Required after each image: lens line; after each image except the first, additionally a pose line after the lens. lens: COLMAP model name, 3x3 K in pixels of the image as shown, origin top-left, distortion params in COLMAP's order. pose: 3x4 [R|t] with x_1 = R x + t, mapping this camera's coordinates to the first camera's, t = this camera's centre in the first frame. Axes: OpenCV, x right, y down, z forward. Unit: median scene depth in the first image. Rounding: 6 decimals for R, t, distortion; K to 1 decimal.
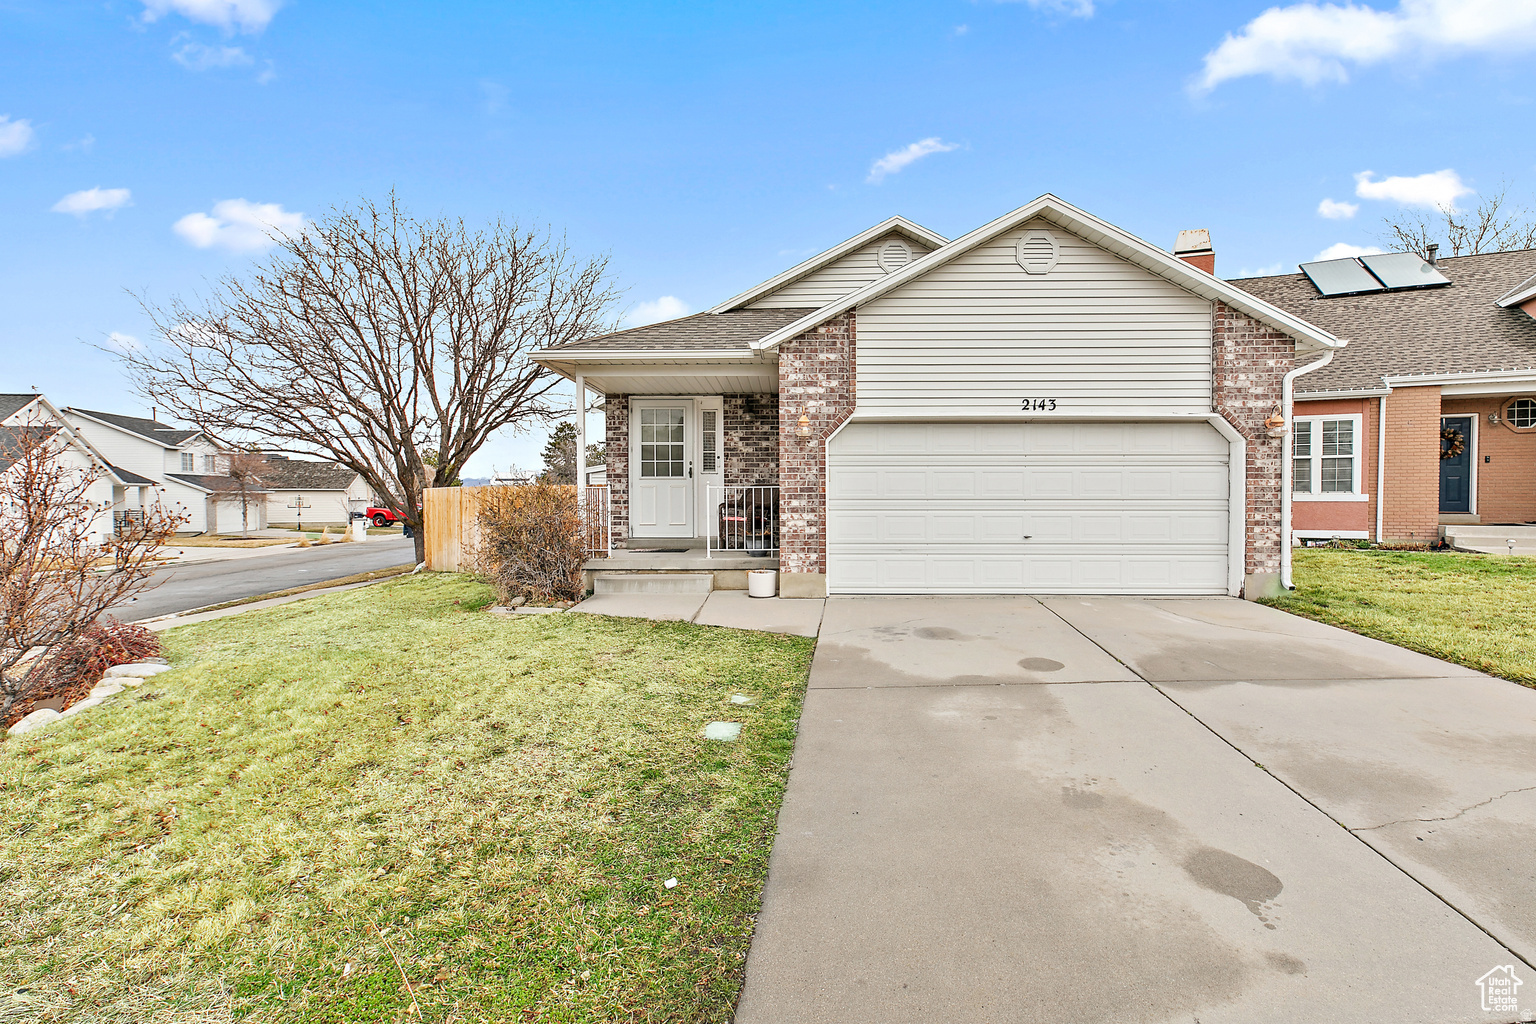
lens RADIAL K [[711.8, 0, 764.5], [0, 711.8, 513.5], [0, 0, 1]] dist [-0.001332, -0.000217]
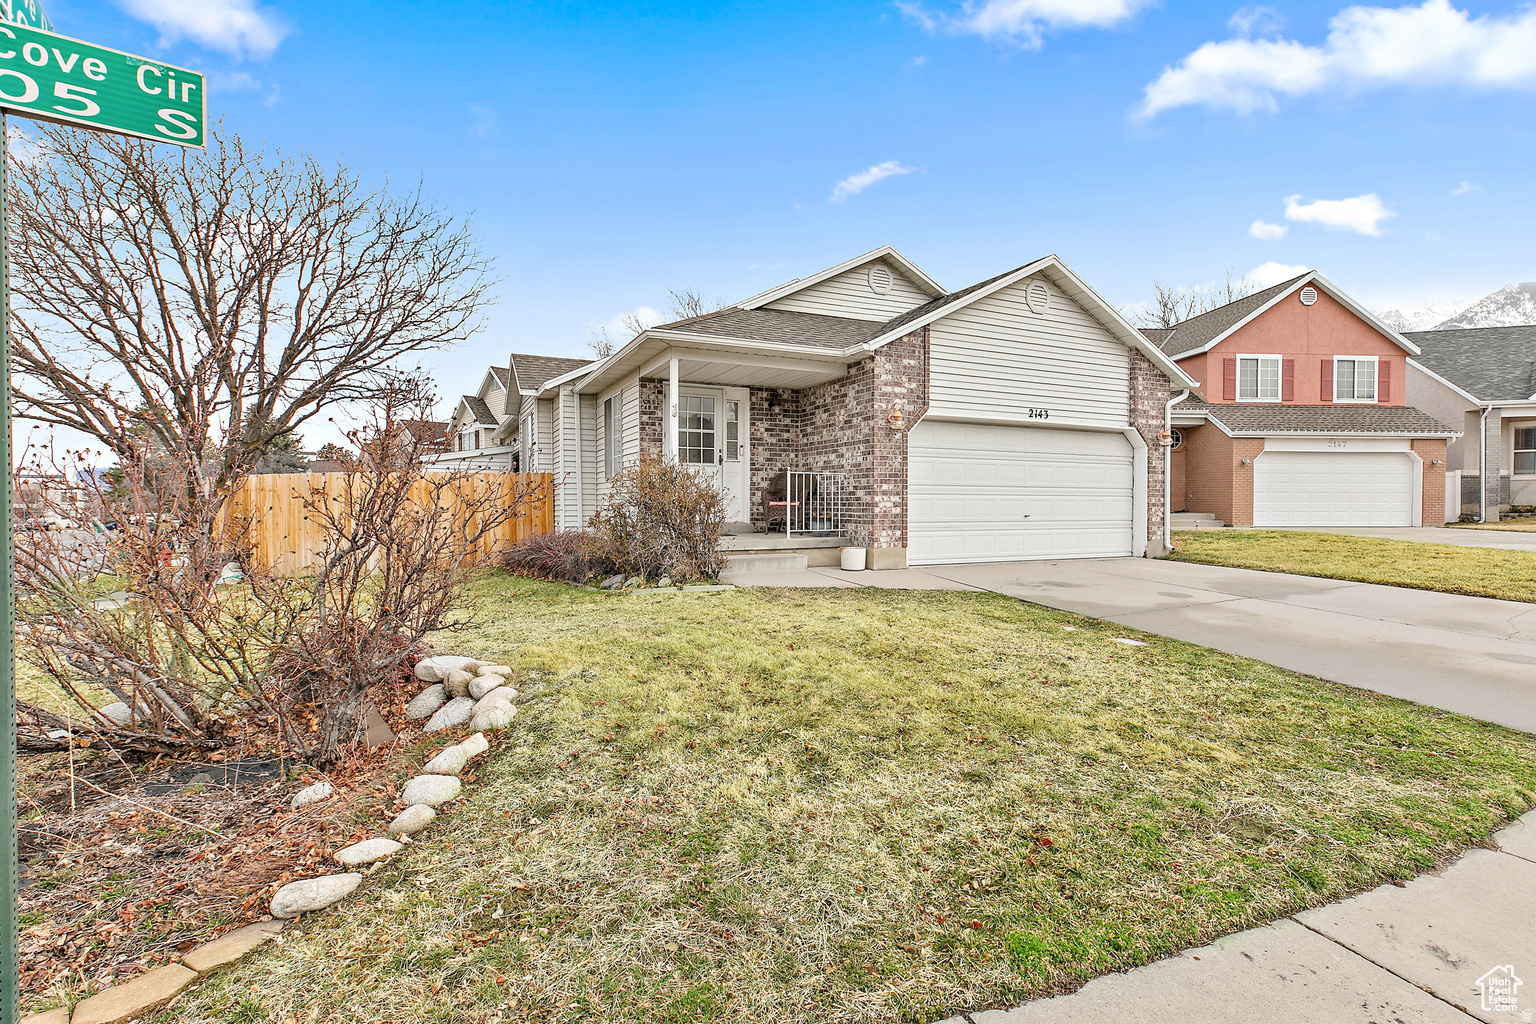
lens RADIAL K [[711.8, 0, 758.1], [0, 711.8, 509.3], [0, 0, 1]] dist [-0.001332, -0.000217]
pose [[0.896008, -0.000516, 0.444037, -0.649513], [0.006301, 0.999913, -0.011553, 0.033383], [-0.443993, 0.013150, 0.895934, 0.063523]]
